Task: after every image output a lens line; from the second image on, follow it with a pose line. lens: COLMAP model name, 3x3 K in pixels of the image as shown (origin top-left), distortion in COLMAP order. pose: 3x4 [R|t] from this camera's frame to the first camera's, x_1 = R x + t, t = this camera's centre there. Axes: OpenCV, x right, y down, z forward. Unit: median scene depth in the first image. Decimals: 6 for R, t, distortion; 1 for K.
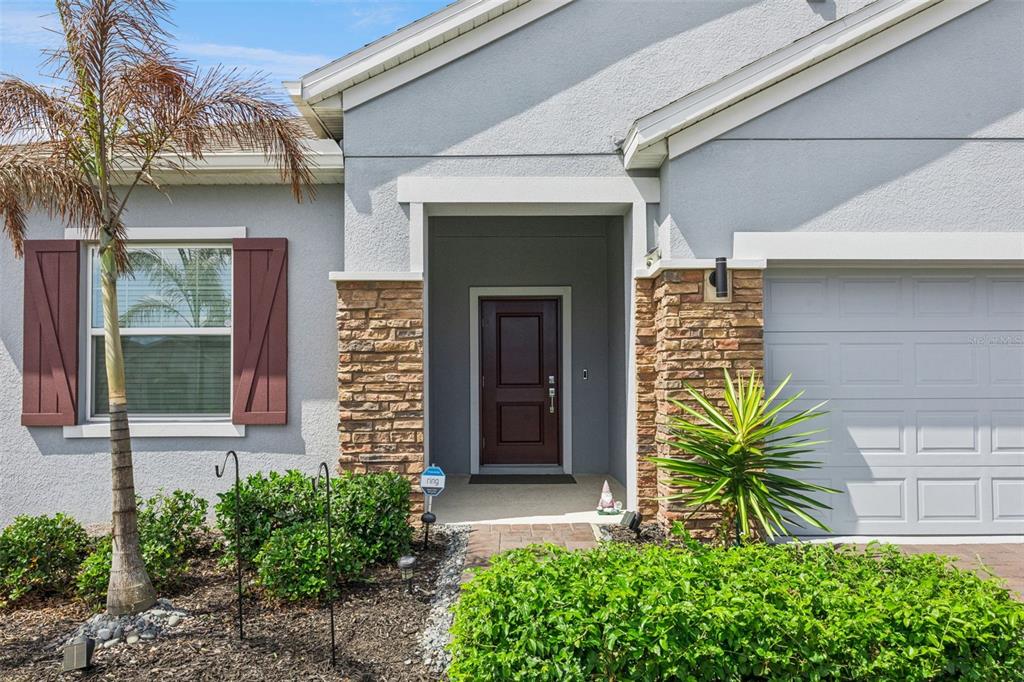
lens RADIAL K [[752.2, 0, 508.0], [0, 752.2, 388.4], [0, 0, 1]] dist [-0.004091, -0.001211]
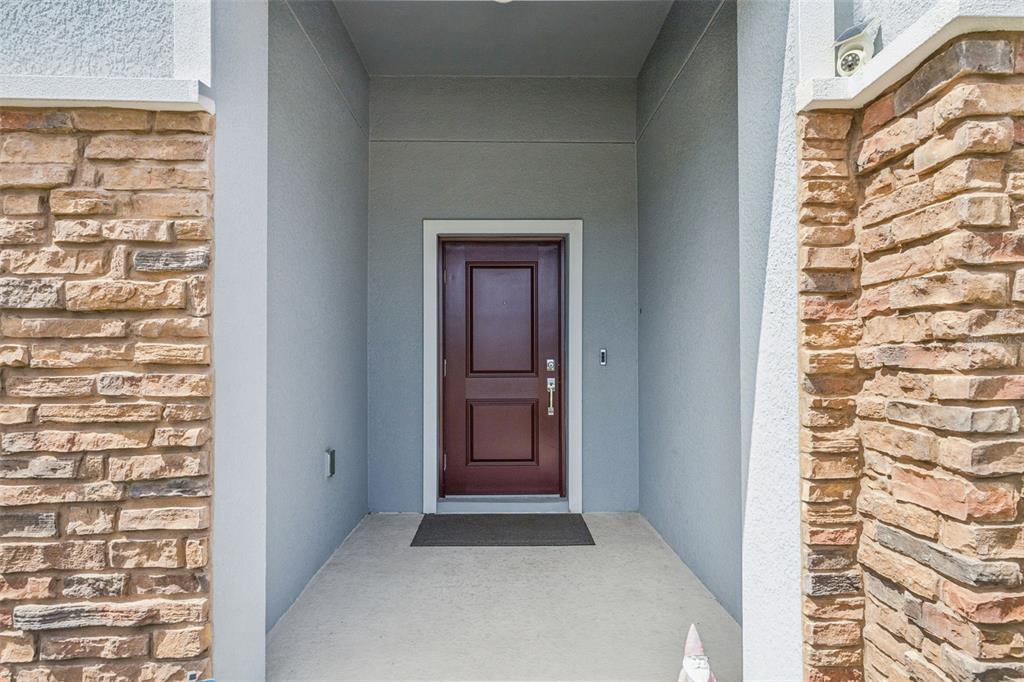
lens RADIAL K [[390.8, 0, 512.5], [0, 390.8, 351.5], [0, 0, 1]] dist [-0.000121, 0.000037]
pose [[0.999993, 0.003711, 0.000337, 0.030718], [-0.003713, 0.999969, 0.006899, -0.031449], [-0.000312, -0.006900, 0.999976, 0.817276]]
